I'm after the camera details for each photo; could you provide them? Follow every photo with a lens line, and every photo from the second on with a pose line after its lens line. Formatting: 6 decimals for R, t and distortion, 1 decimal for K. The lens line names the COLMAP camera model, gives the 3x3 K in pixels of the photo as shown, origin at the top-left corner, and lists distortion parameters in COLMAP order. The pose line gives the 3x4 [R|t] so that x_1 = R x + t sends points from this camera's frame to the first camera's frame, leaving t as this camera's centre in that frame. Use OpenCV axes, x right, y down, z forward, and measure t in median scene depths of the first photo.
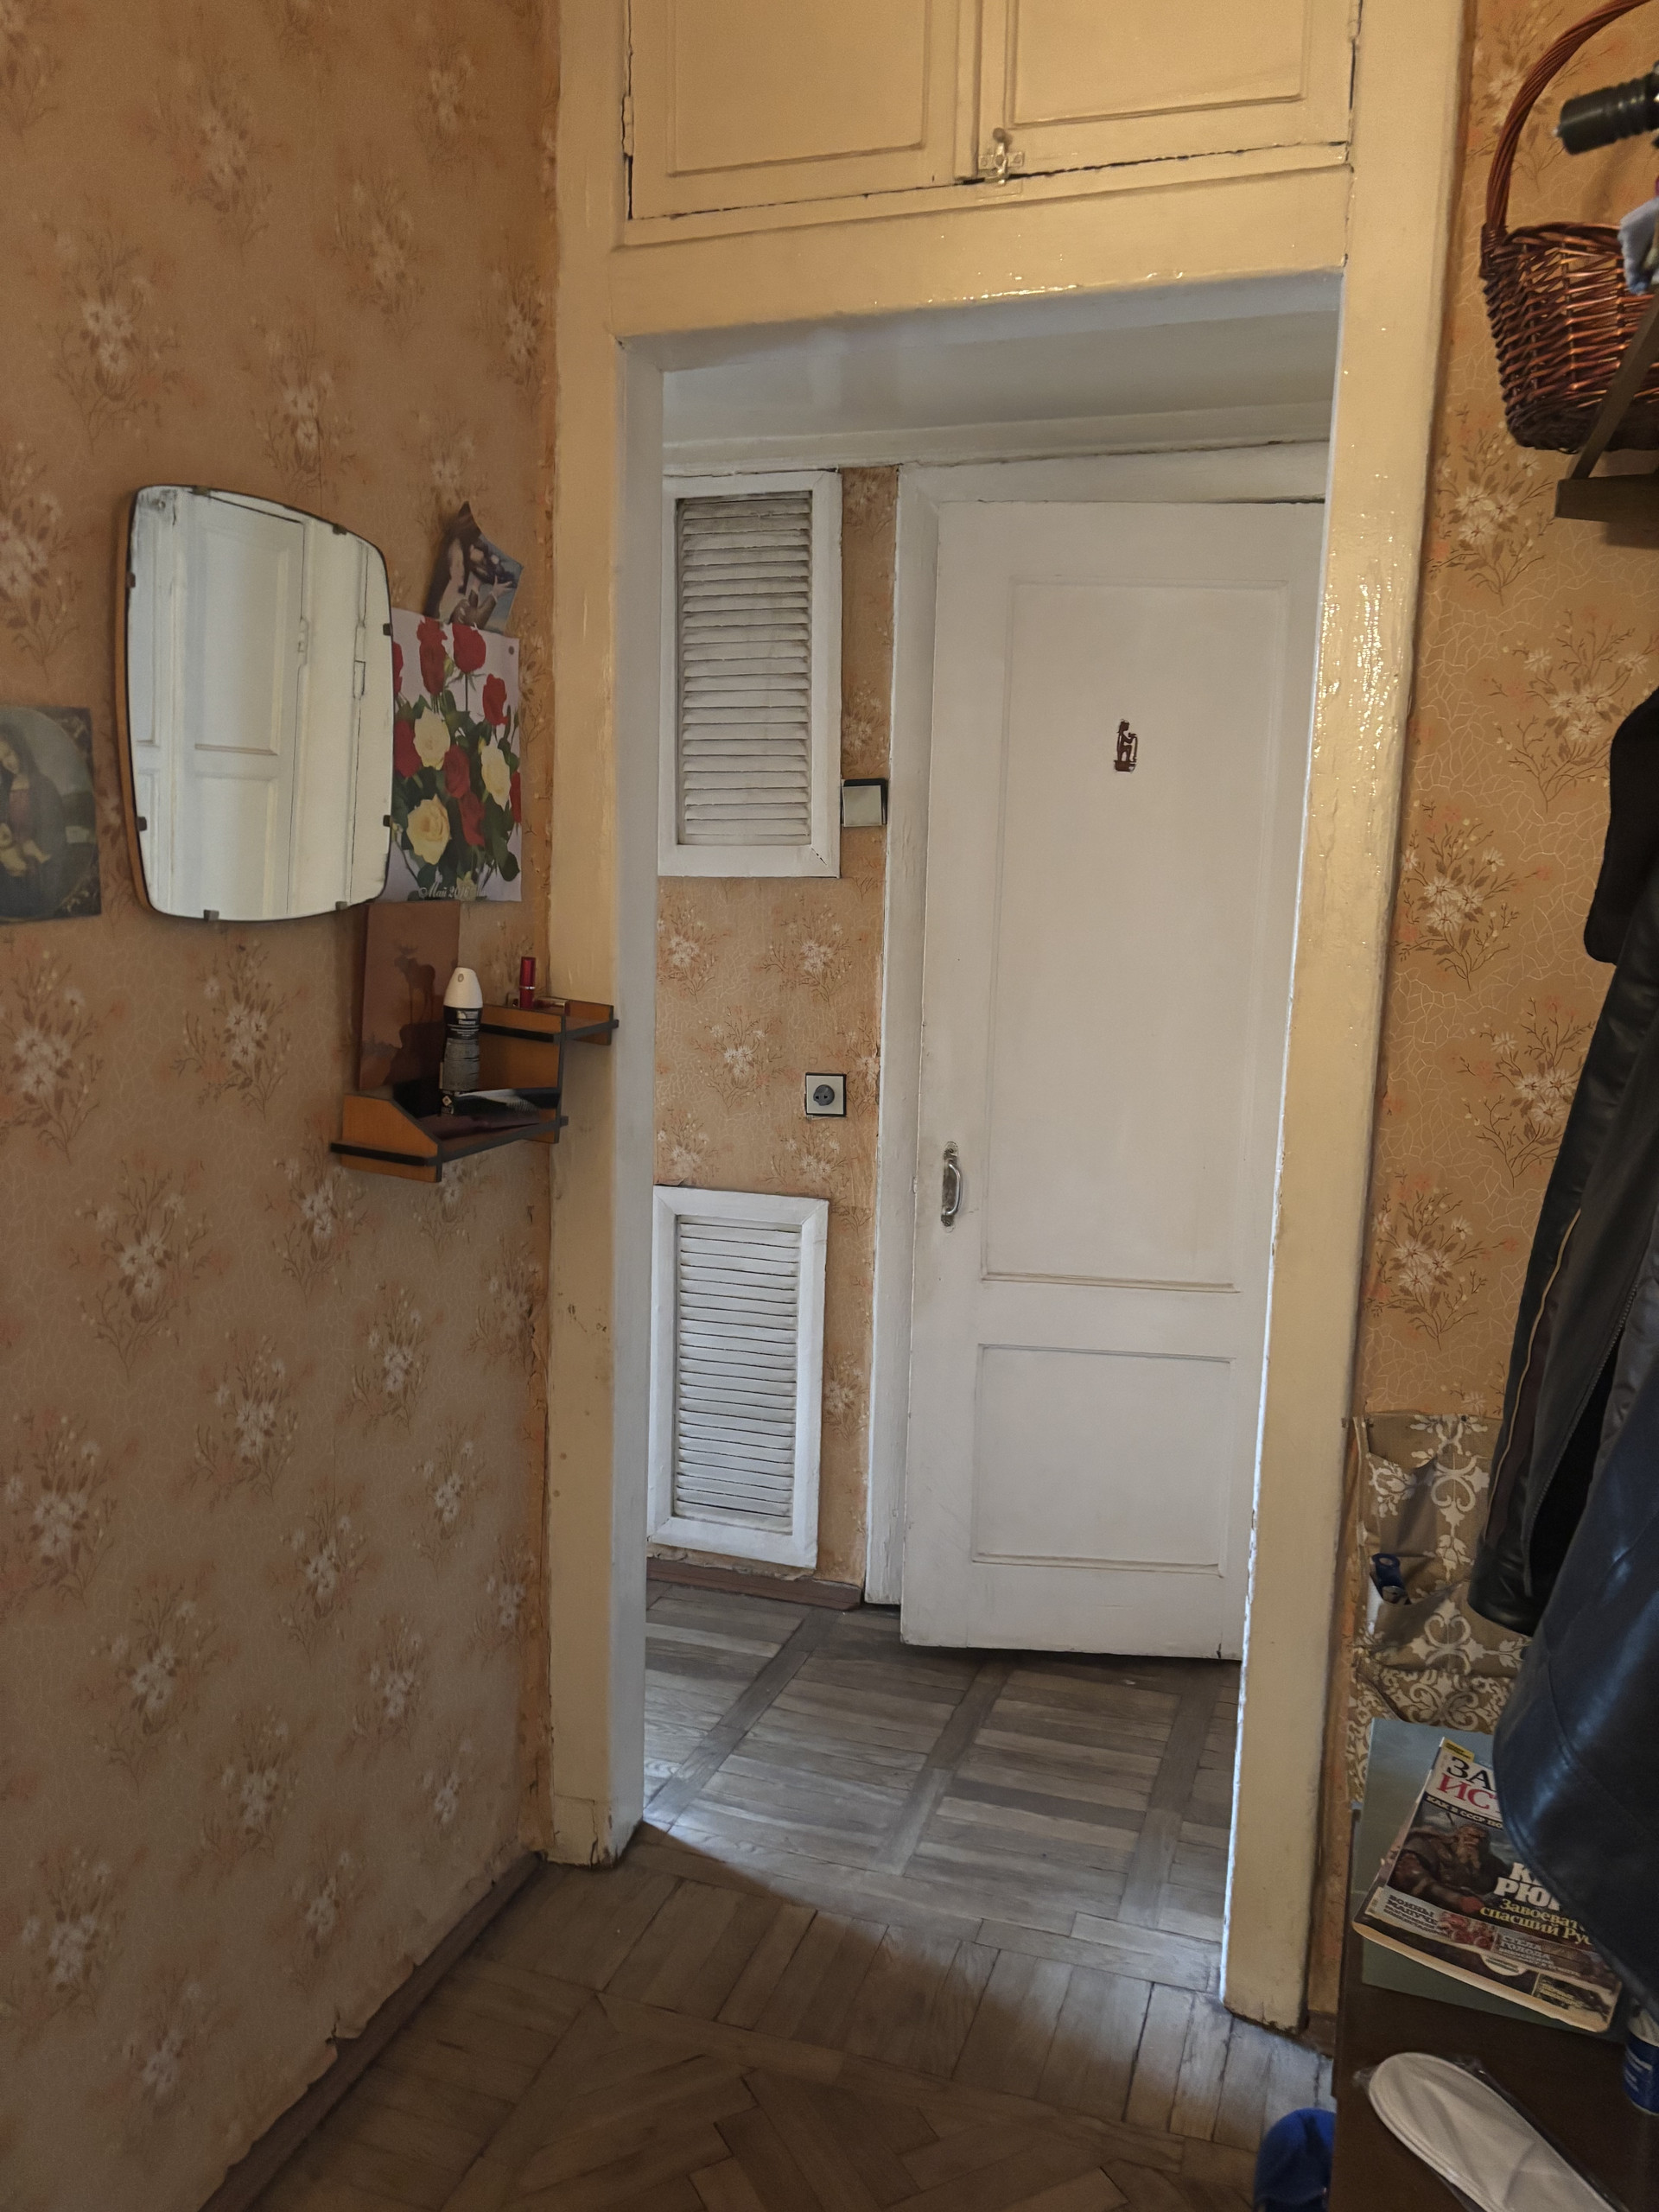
lens RADIAL K [[1696.6, 0, 830.9], [0, 1696.6, 1093.8], [0, 0, 1]] dist [0.048953, -0.063313]
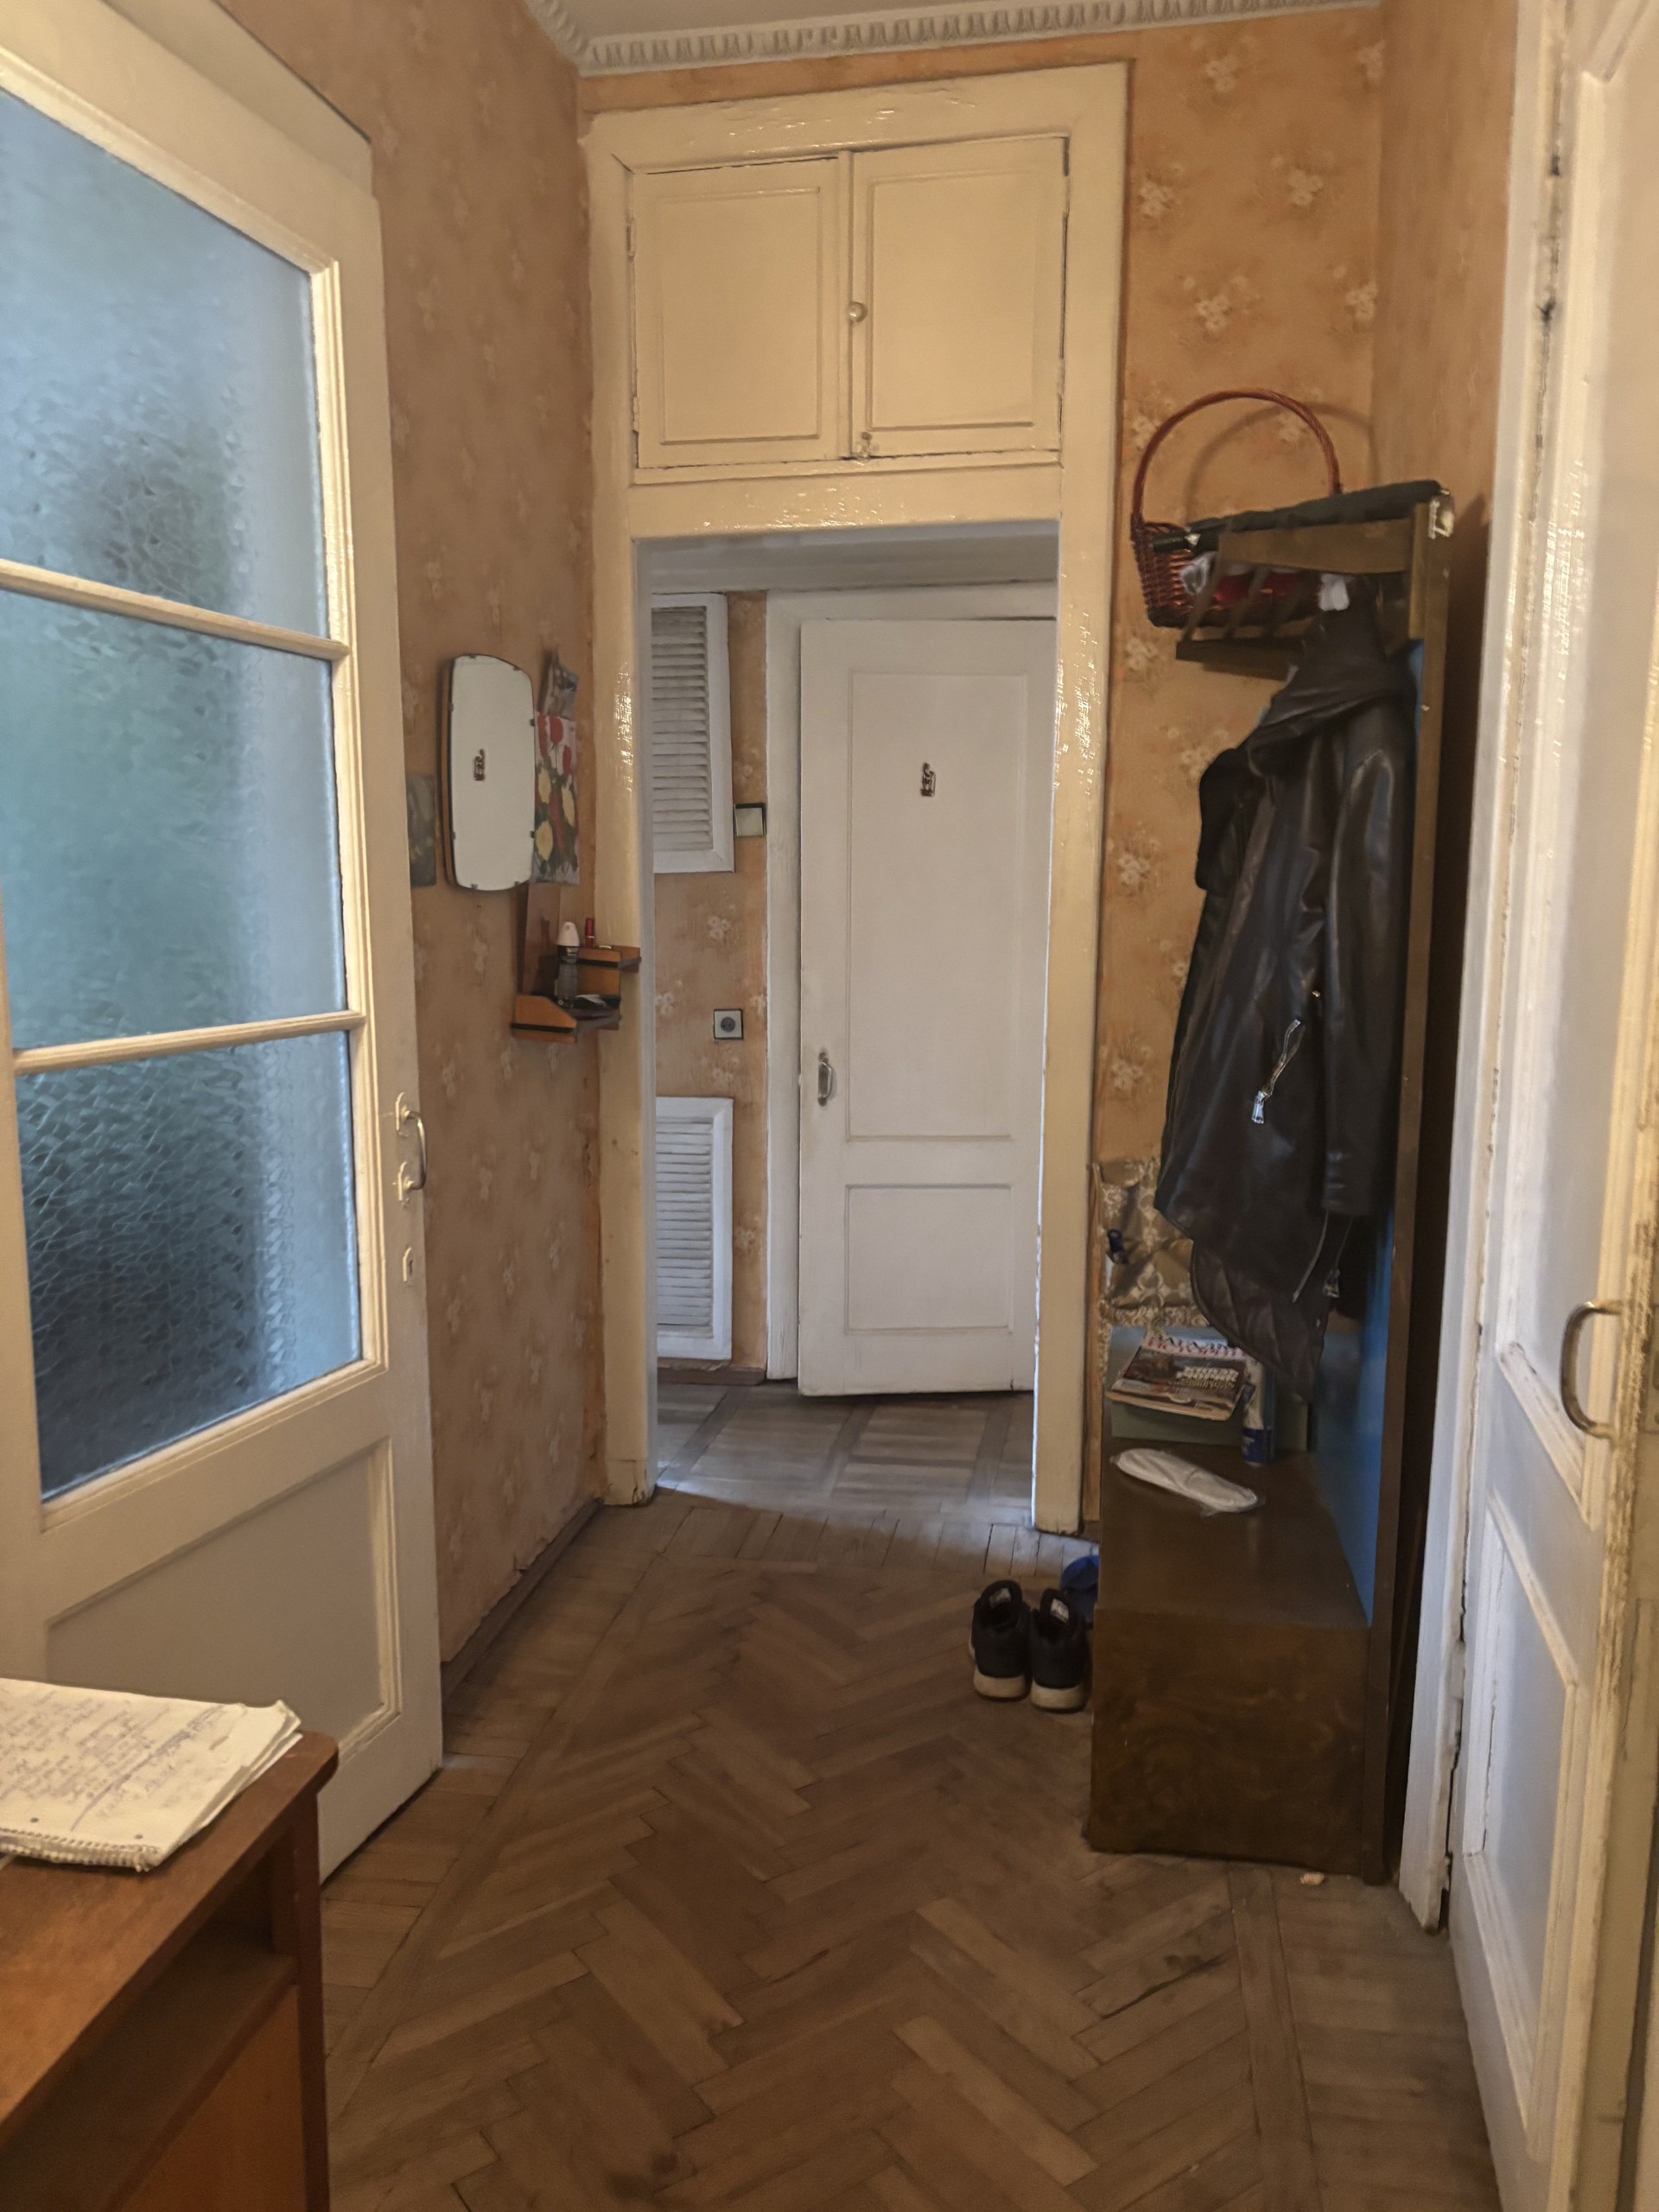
lens RADIAL K [[1696.6, 0, 816.3], [0, 1696.6, 1094.4], [0, 0, 1]] dist [0.048953, -0.063313]
pose [[0.988208, -0.042607, 0.147073, -0.214491], [0.044246, 0.998989, -0.007891, 0.112318], [-0.146588, 0.014305, 0.989094, -0.642643]]
